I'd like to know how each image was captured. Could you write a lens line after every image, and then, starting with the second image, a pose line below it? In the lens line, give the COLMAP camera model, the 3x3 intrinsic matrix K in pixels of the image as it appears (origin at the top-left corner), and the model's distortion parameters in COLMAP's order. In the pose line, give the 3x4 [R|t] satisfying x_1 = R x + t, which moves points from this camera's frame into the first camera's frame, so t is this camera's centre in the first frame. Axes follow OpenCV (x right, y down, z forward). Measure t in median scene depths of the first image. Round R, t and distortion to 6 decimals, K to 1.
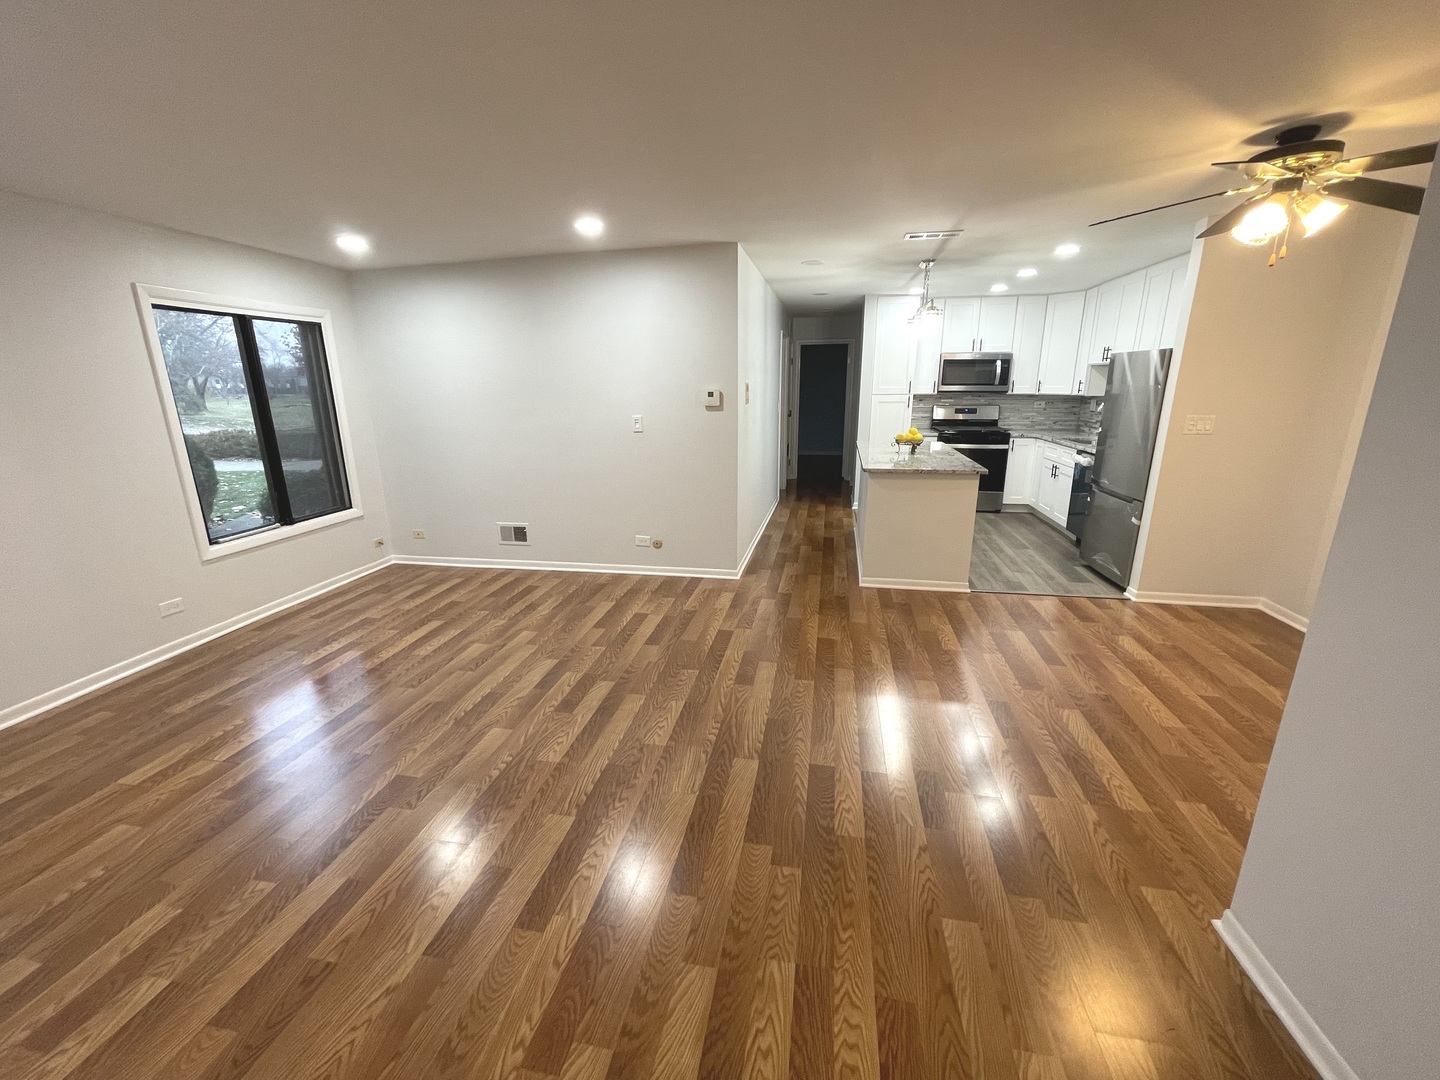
lens RADIAL K [[585.2, 0, 715.6], [0, 585.2, 534.8], [0, 0, 1]] dist [-0.004146, 0.000473]
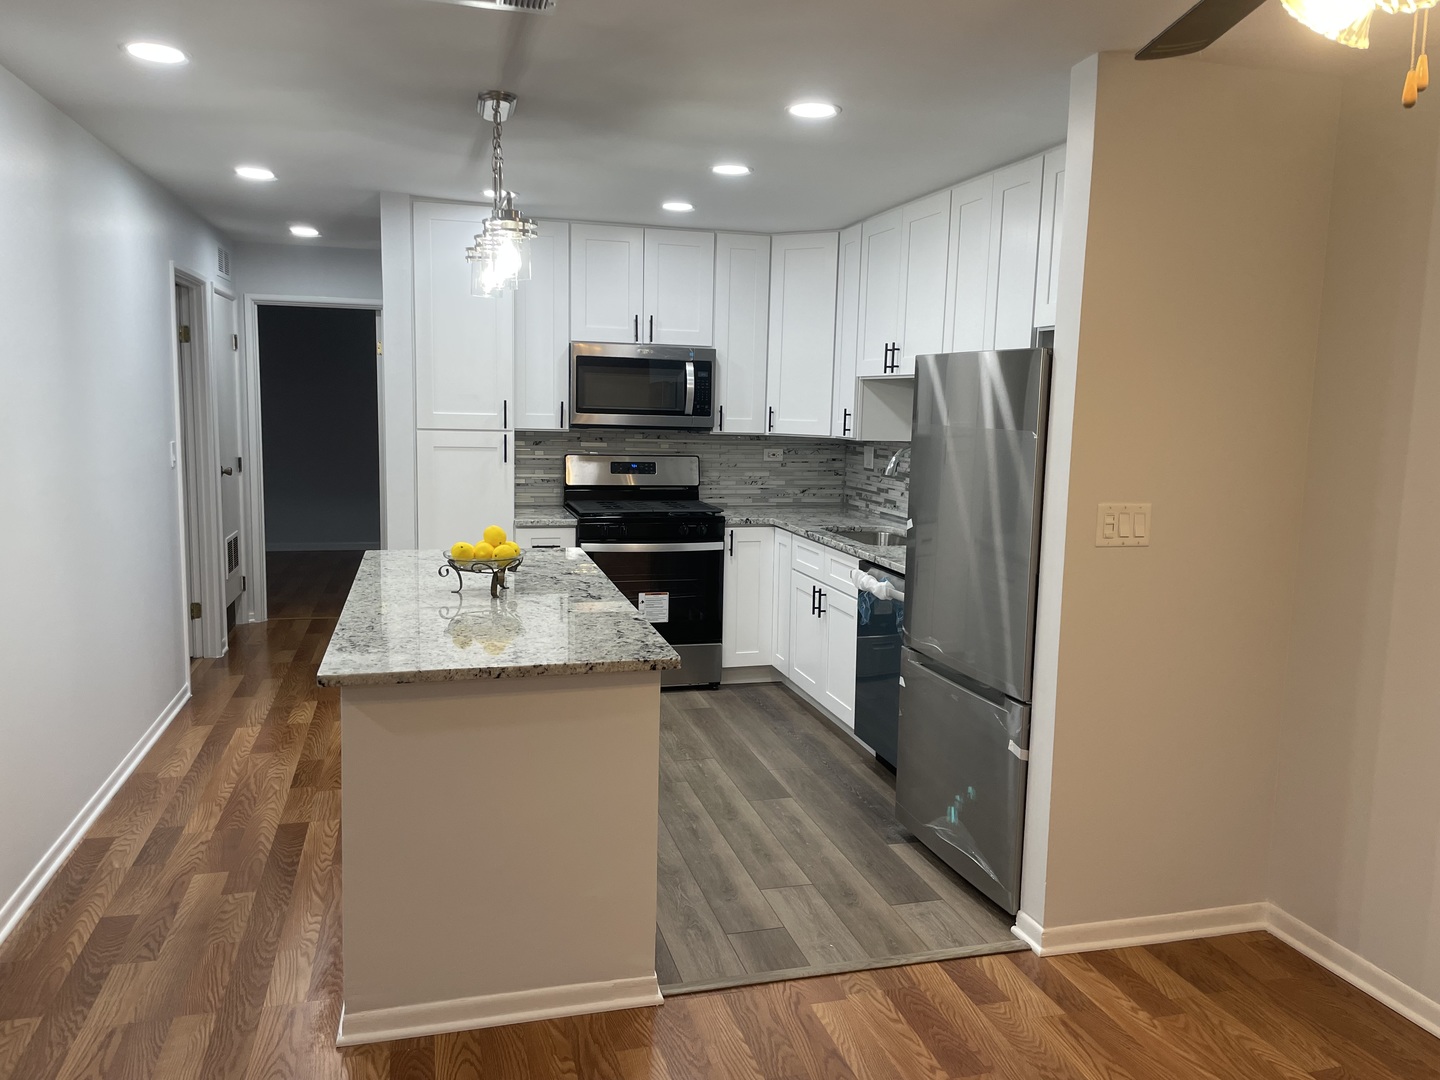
lens RADIAL K [[1087.0, 0, 725.6], [0, 1087.0, 526.9], [0, 0, 1]] dist [0.077390, -0.089107]
pose [[0.893512, -0.024457, 0.448372, 0.185279], [0.083610, 0.990115, -0.112610, -0.107588], [-0.441186, 0.138107, 0.886725, 0.370775]]
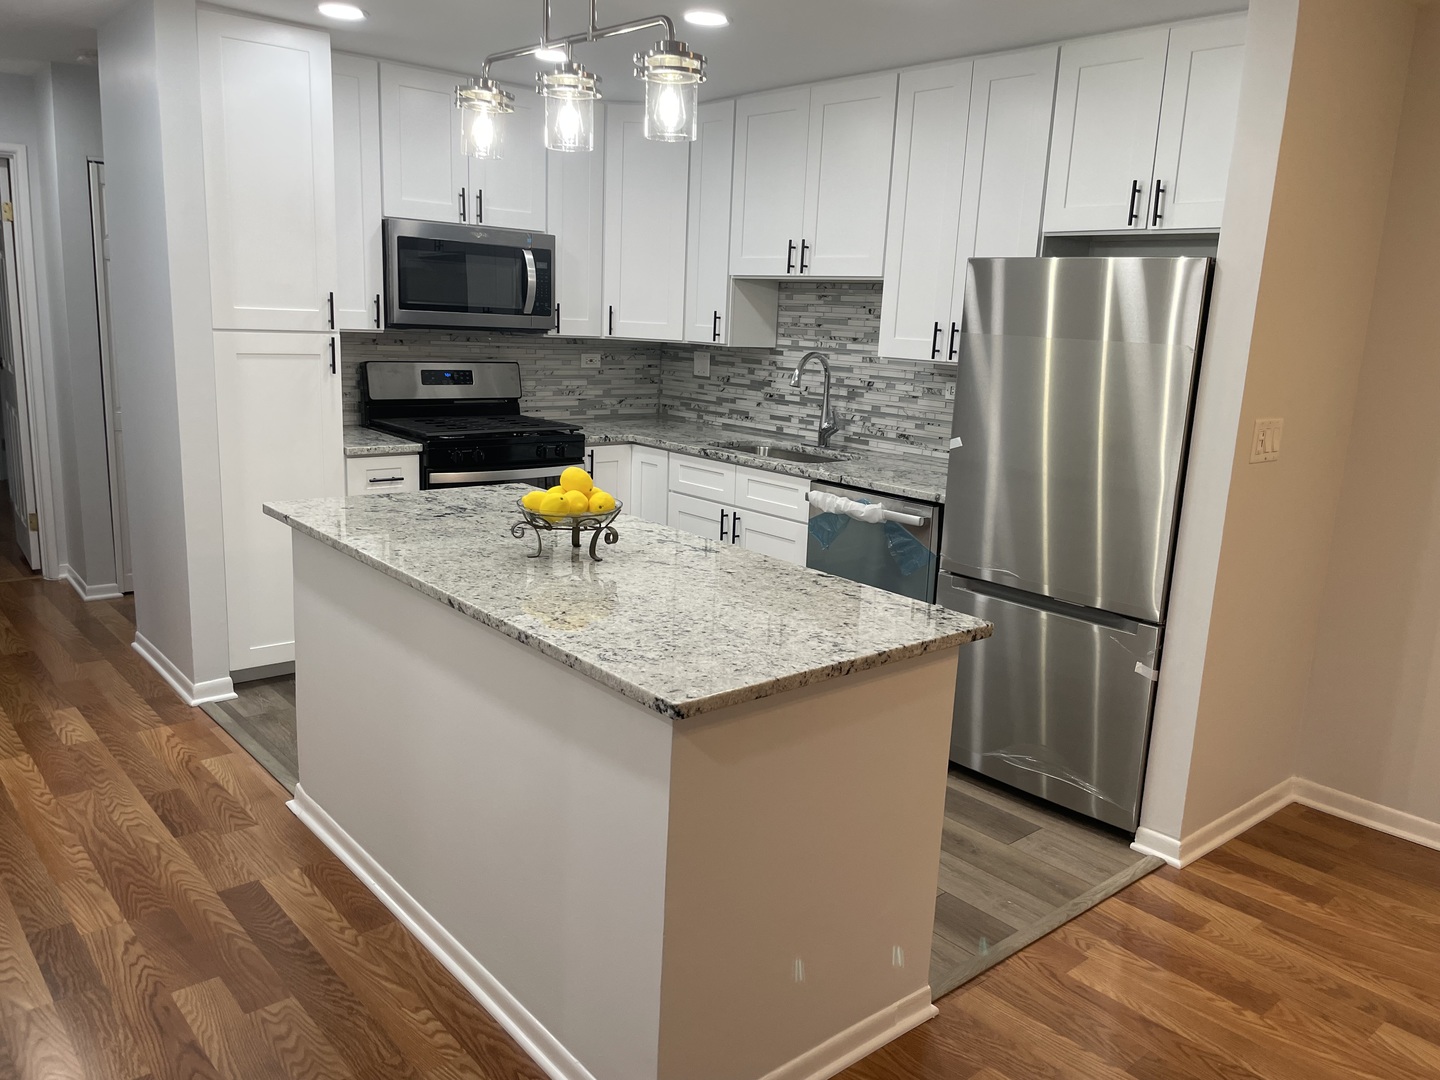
lens RADIAL K [[1087.0, 0, 726.3], [0, 1087.0, 533.0], [0, 0, 1]] dist [0.077390, -0.089107]
pose [[0.611116, -0.125819, 0.781478, -0.048867], [0.151857, 0.987583, 0.040250, -0.190704], [-0.776838, 0.094076, 0.622634, 0.721669]]
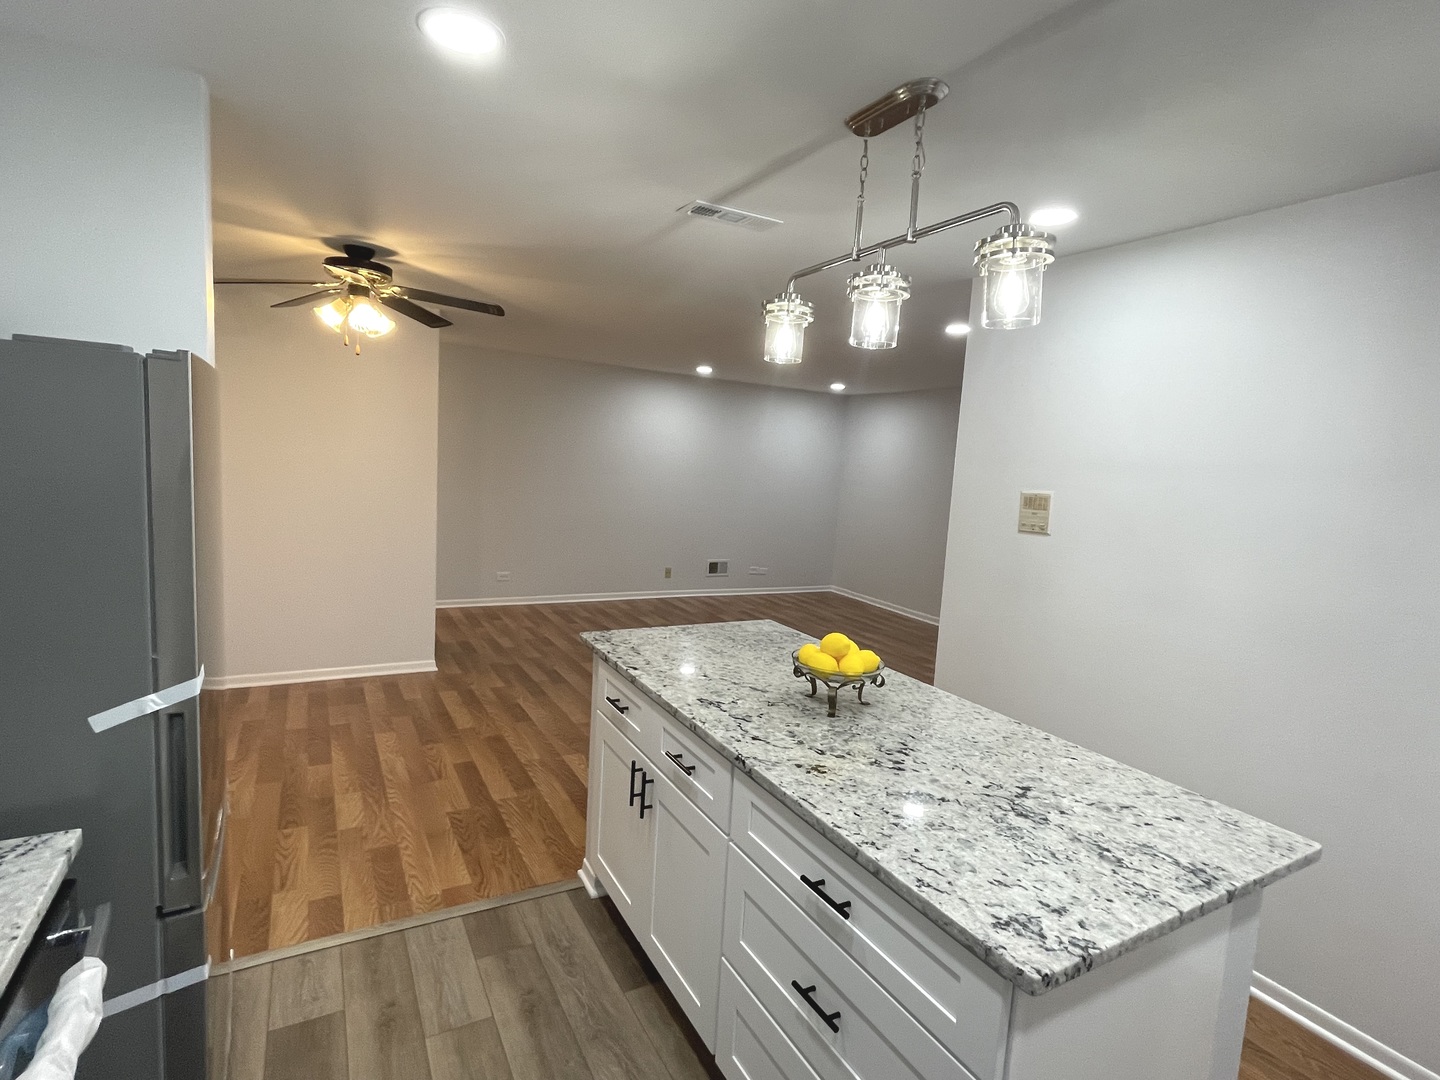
lens RADIAL K [[714.2, 0, 715.8], [0, 714.2, 540.2], [0, 0, 1]] dist [-0.004689, -0.002647]
pose [[-0.759033, 0.043673, -0.649586, 0.751686], [-0.212419, 0.926535, 0.310502, -0.396732], [0.615425, 0.373665, -0.693993, 1.428848]]
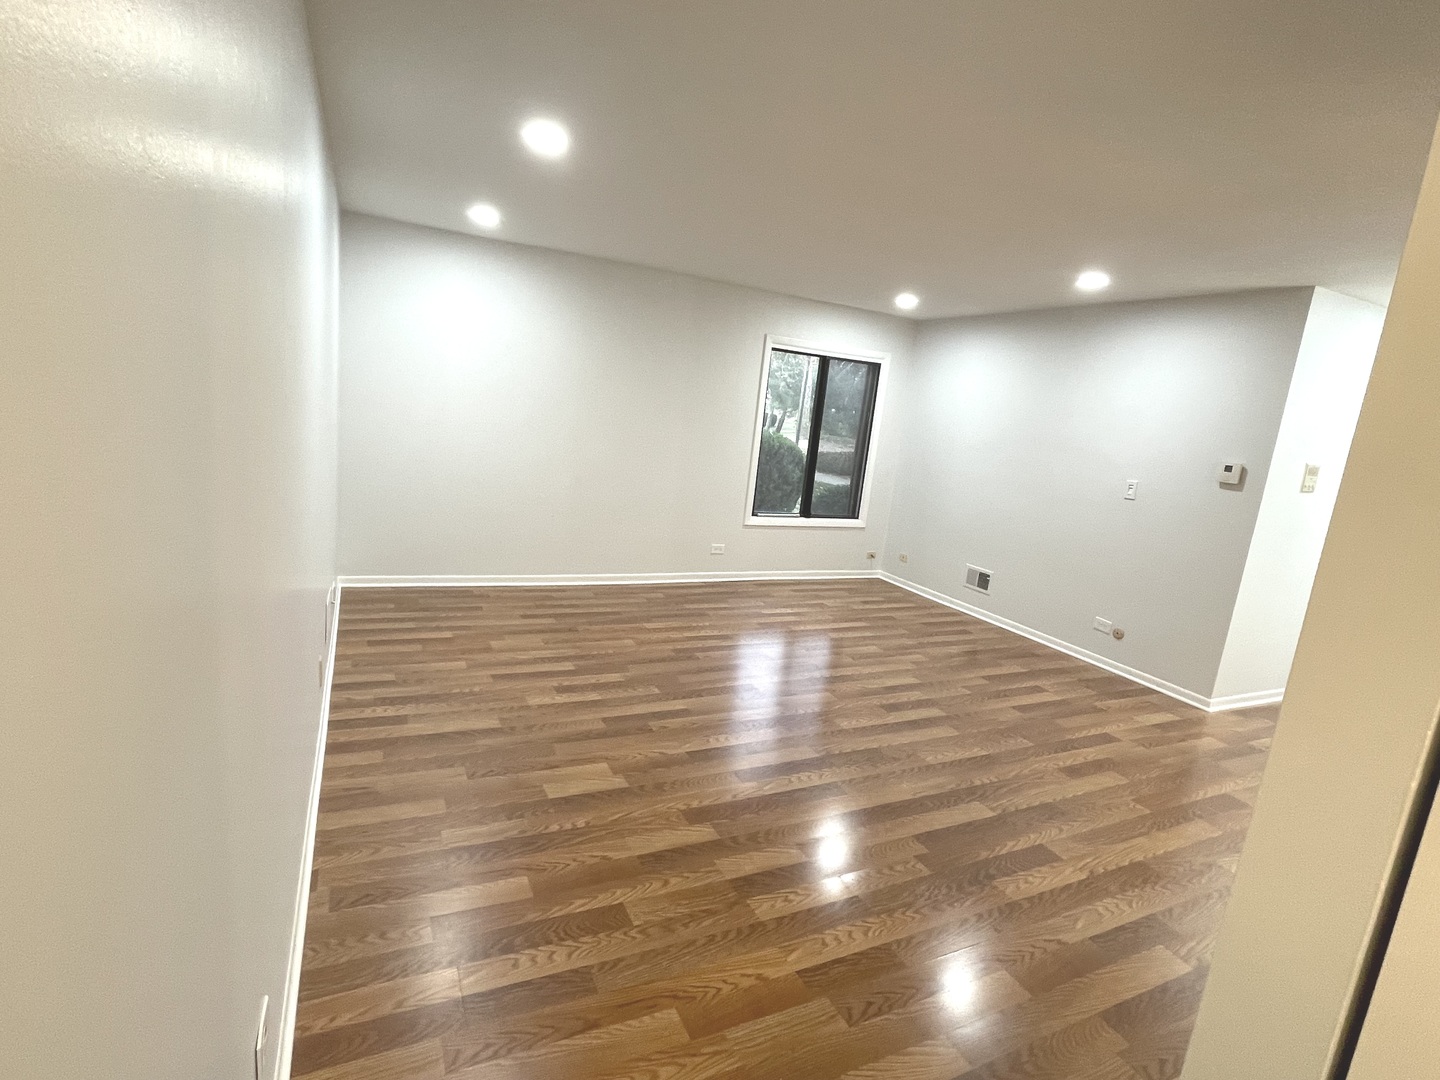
lens RADIAL K [[714.2, 0, 712.5], [0, 714.2, 539.9], [0, 0, 1]] dist [-0.004689, -0.002647]
pose [[0.594186, 0.225982, -0.771929, 0.351662], [-0.308825, 0.950257, 0.040472, 0.029364], [0.742677, 0.214343, 0.634419, -0.114486]]
